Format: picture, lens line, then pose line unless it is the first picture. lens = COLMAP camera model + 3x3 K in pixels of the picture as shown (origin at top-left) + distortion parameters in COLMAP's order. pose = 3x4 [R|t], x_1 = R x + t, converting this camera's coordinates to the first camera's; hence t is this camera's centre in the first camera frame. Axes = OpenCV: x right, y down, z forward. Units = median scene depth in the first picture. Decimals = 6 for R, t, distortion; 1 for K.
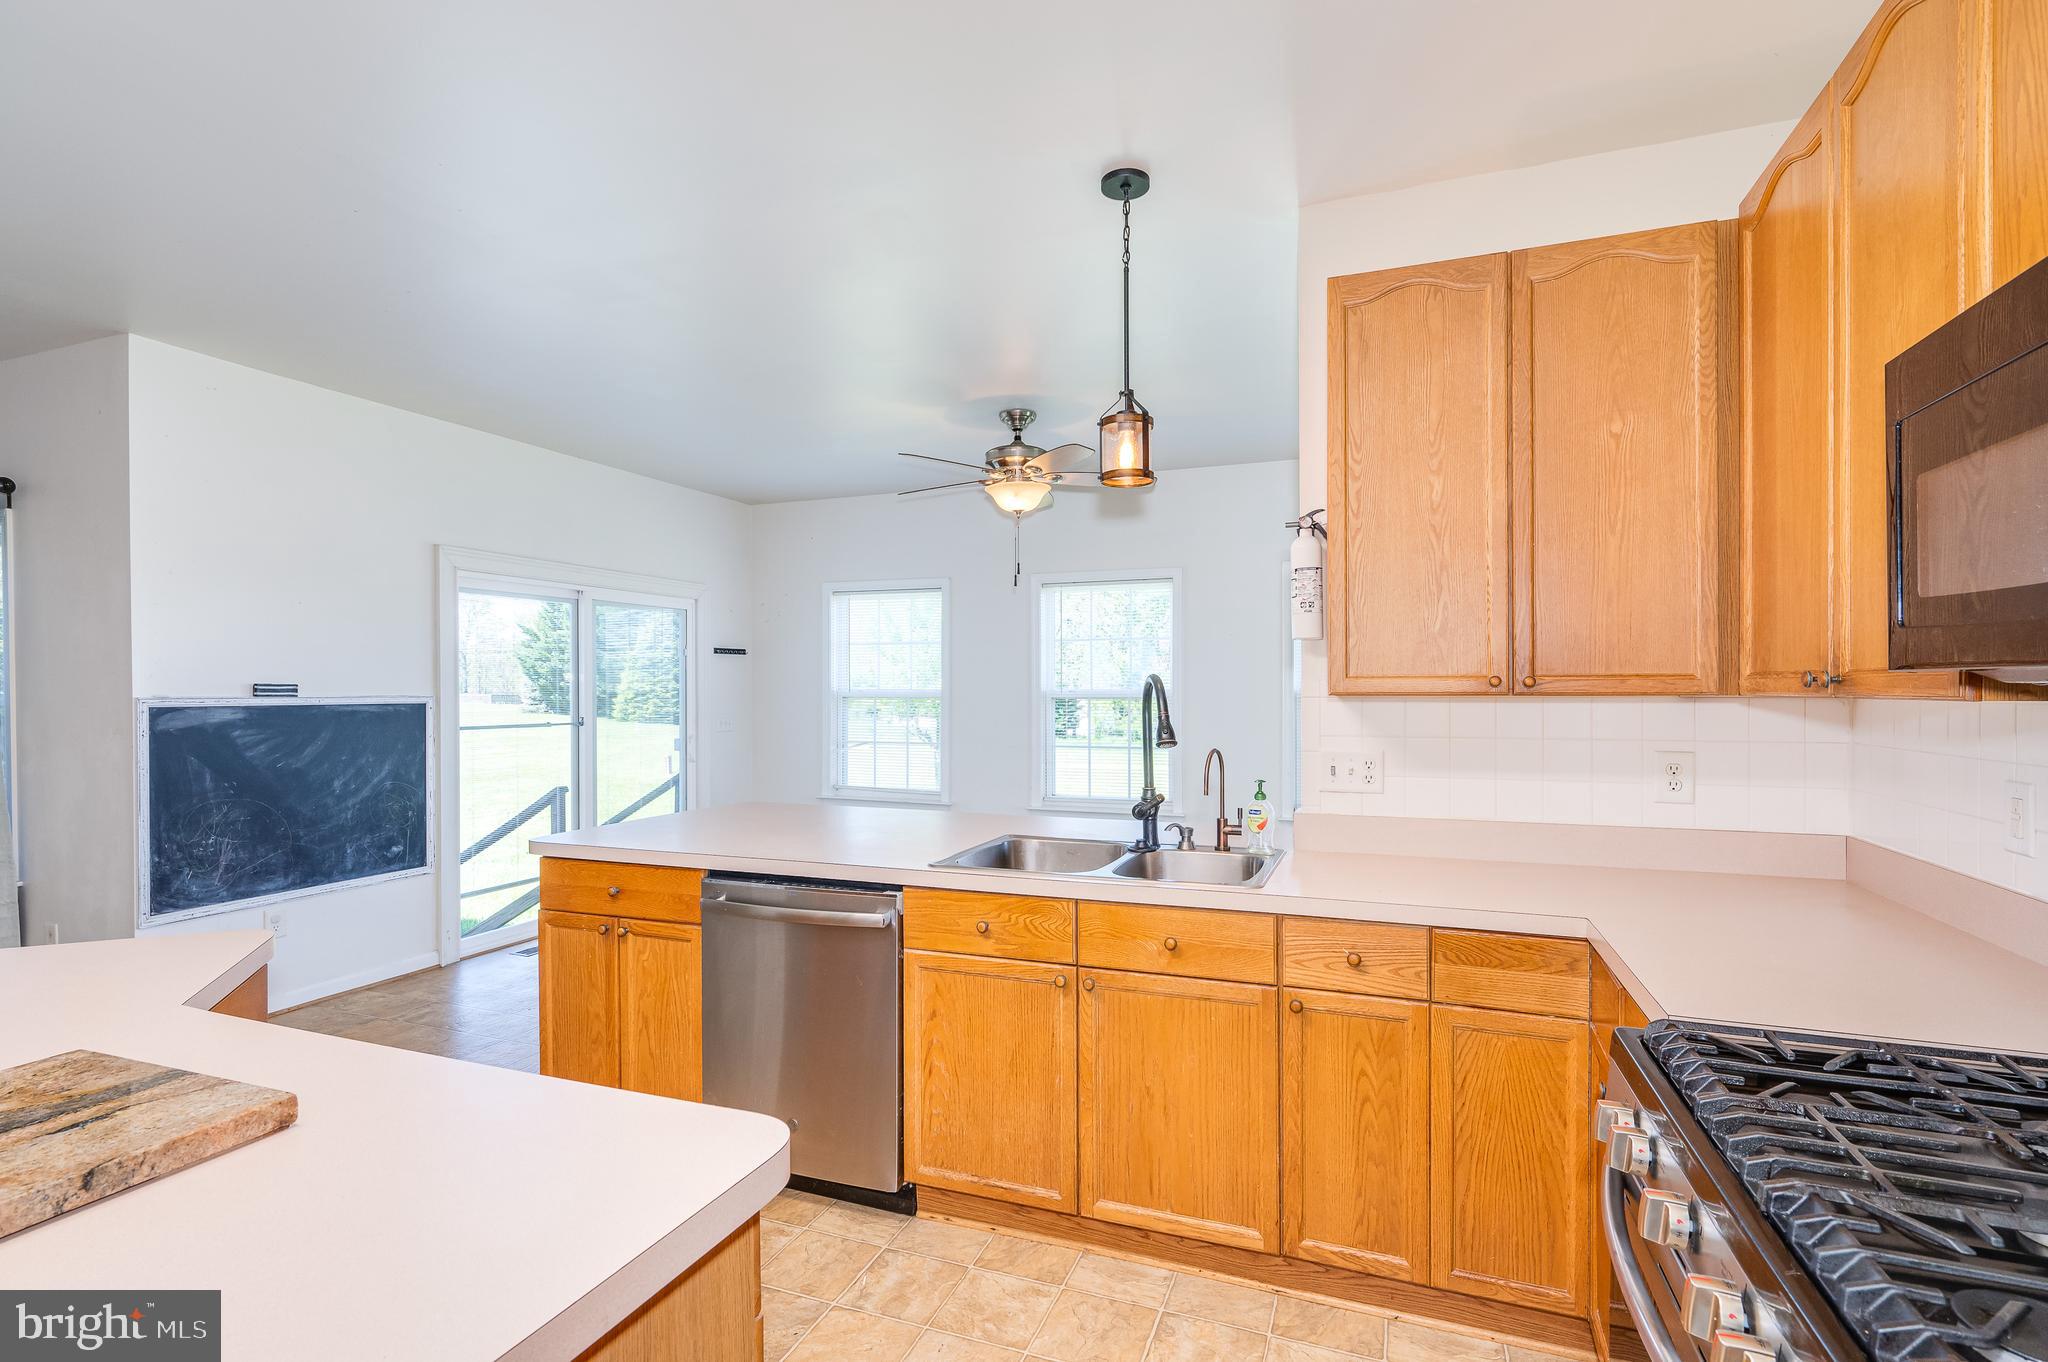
lens RADIAL K [[950.6, 0, 1010.4], [0, 950.6, 700.1], [0, 0, 1]] dist [0.008684, 0.000497]
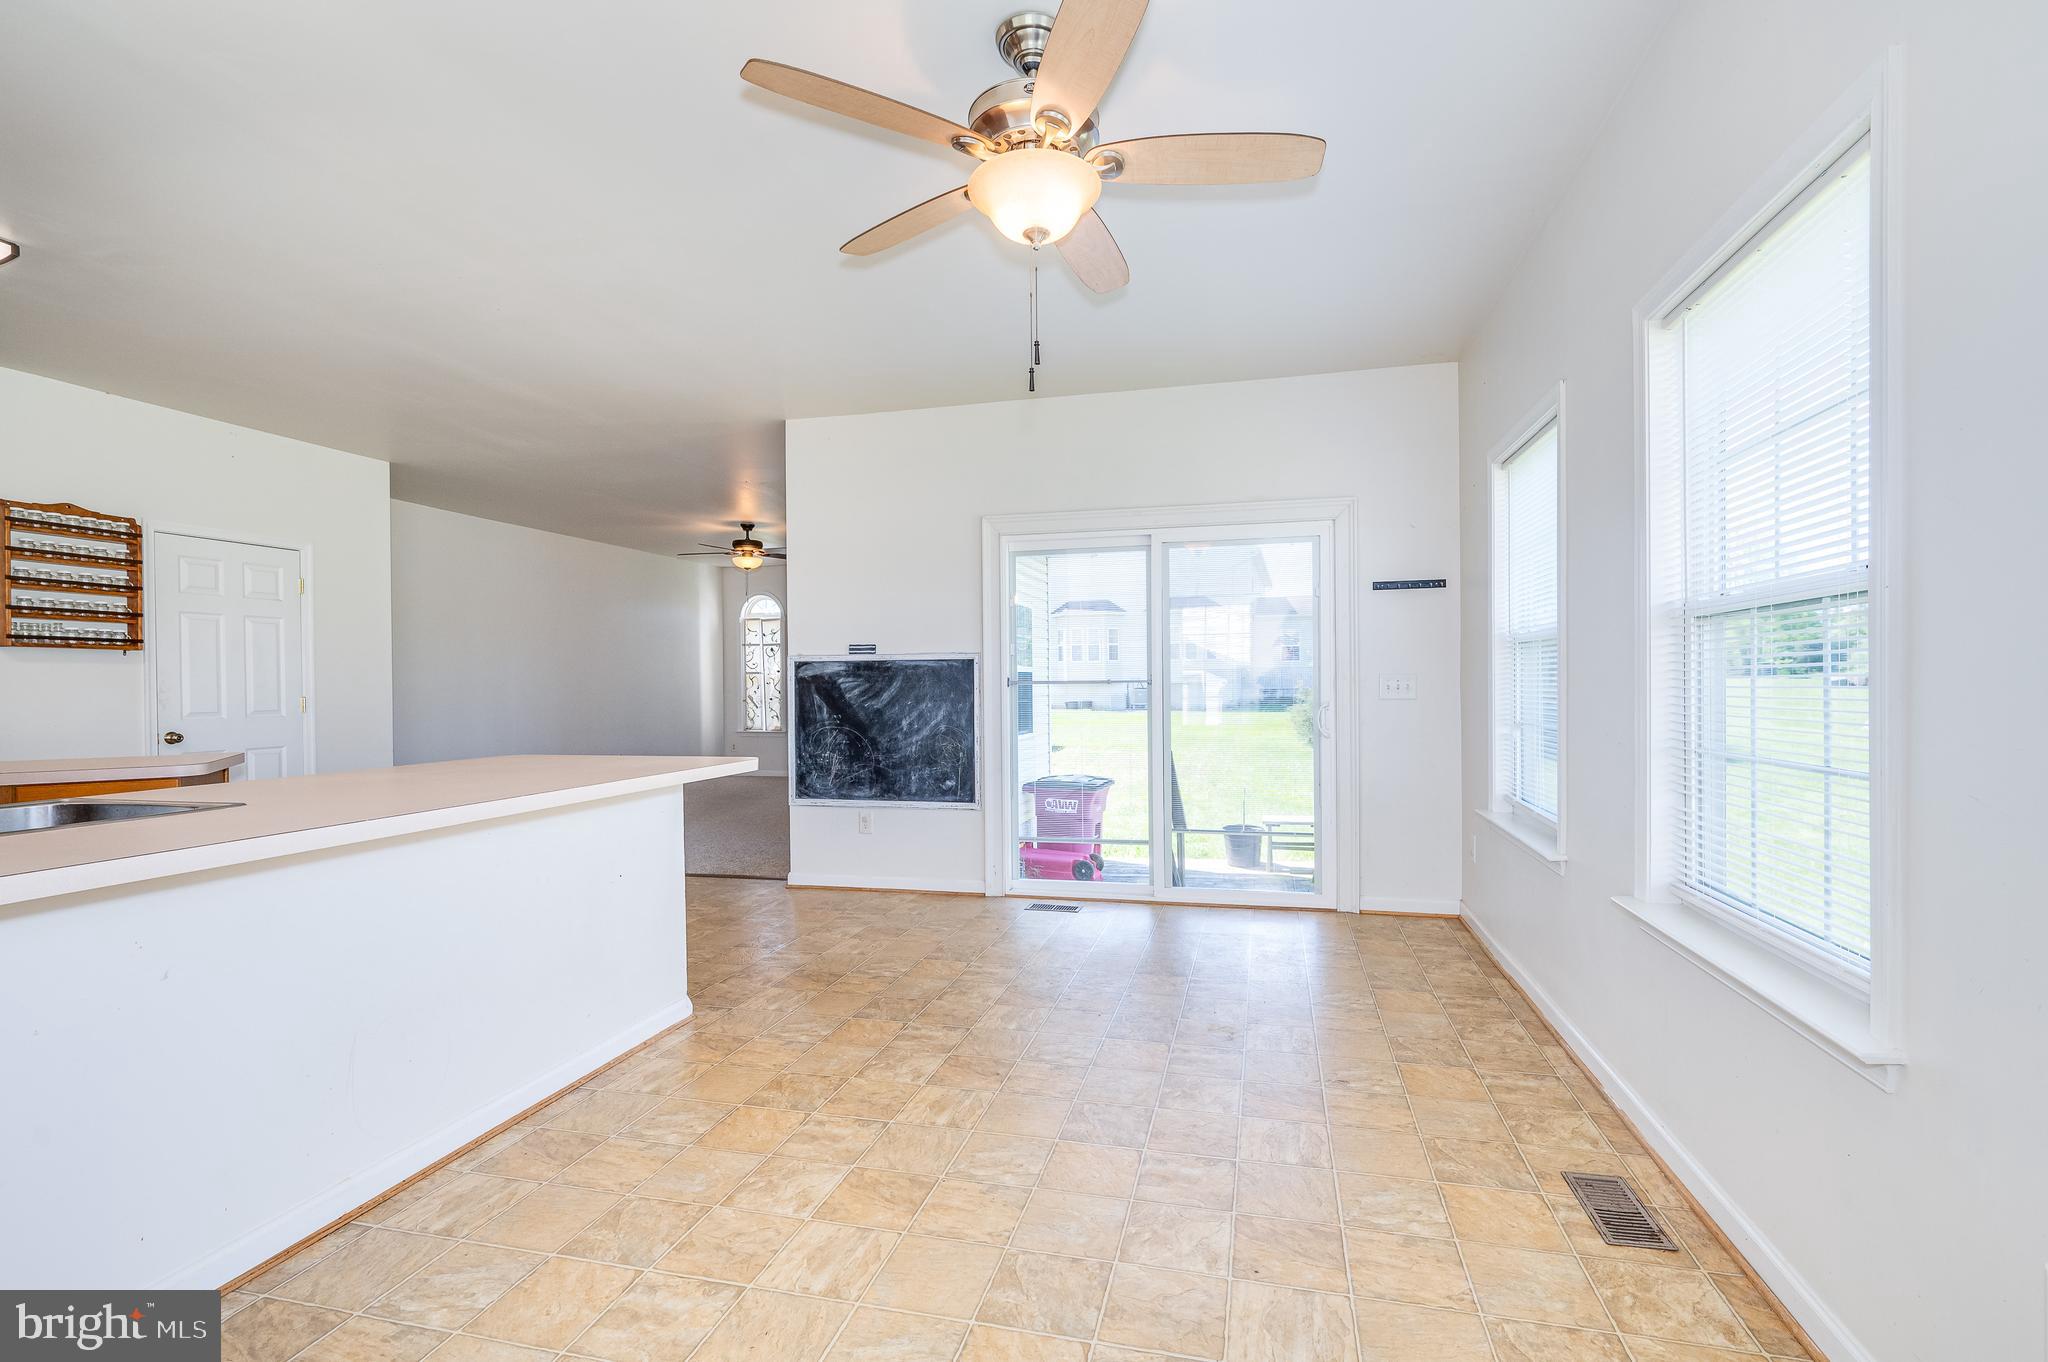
lens RADIAL K [[913.9, 0, 1034.8], [0, 913.9, 678.6], [0, 0, 1]] dist [0.000009, 0.003185]
pose [[0.127316, -0.005113, -0.991849, 0.521398], [-0.001886, 0.999984, -0.005397, 0.036154], [0.991860, 0.002558, 0.127304, 1.038252]]
